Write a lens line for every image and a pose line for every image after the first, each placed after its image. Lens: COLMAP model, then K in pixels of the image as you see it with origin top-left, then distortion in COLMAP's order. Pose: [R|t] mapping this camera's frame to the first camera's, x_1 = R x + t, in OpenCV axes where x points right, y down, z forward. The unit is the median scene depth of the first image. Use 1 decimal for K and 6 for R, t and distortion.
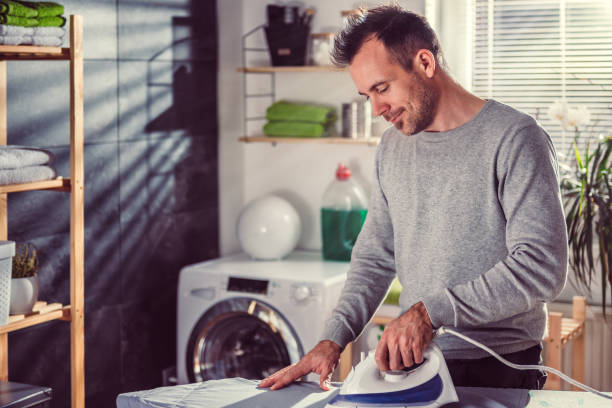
lens RADIAL K [[1157.8, 0, 329.7], [0, 1157.8, 123.6], [0, 0, 1]] dist [0.024319, -0.055459]
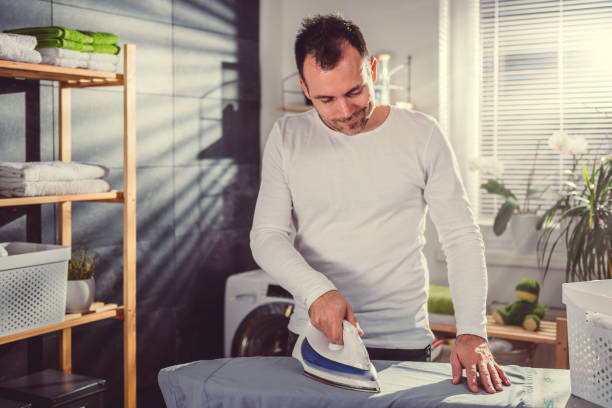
lens RADIAL K [[845.5, 0, 304.7], [0, 845.5, 171.1], [0, 0, 1]] dist [-0.003580, 0.037495]
pose [[0.998372, 0.001346, -0.057017, -0.003159], [-0.002113, 0.999908, -0.013394, 0.031336], [0.056994, 0.013493, 0.998283, 0.162566]]
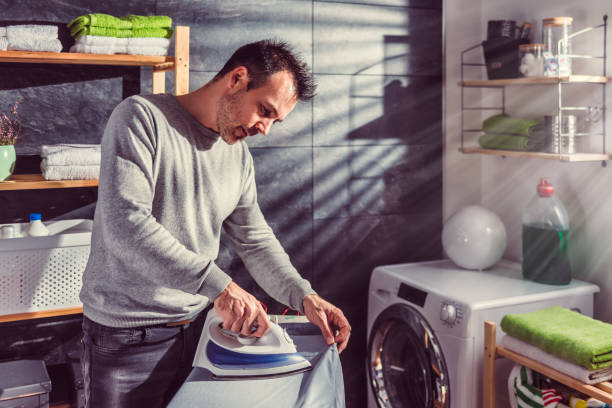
lens RADIAL K [[720.2, 0, 293.9], [0, 720.2, 113.1], [0, 0, 1]] dist [-0.003760, -0.011688]
pose [[0.789823, 0.007052, -0.613294, 0.228784], [-0.028639, 0.999267, -0.025393, 0.001396], [0.612666, 0.037620, 0.789446, 0.434391]]
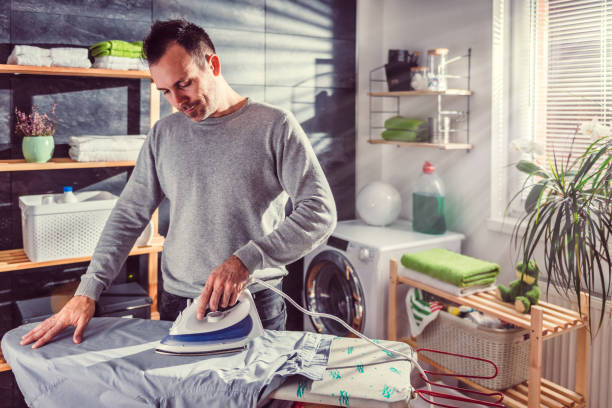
lens RADIAL K [[569.9, 0, 290.2], [0, 569.9, 119.6], [0, 0, 1]] dist [-0.018405, 0.001743]
pose [[0.859511, 0.017154, -0.510830, 0.231847], [-0.032276, 0.999264, -0.020750, 0.004729], [0.510098, 0.034322, 0.859431, 0.362429]]
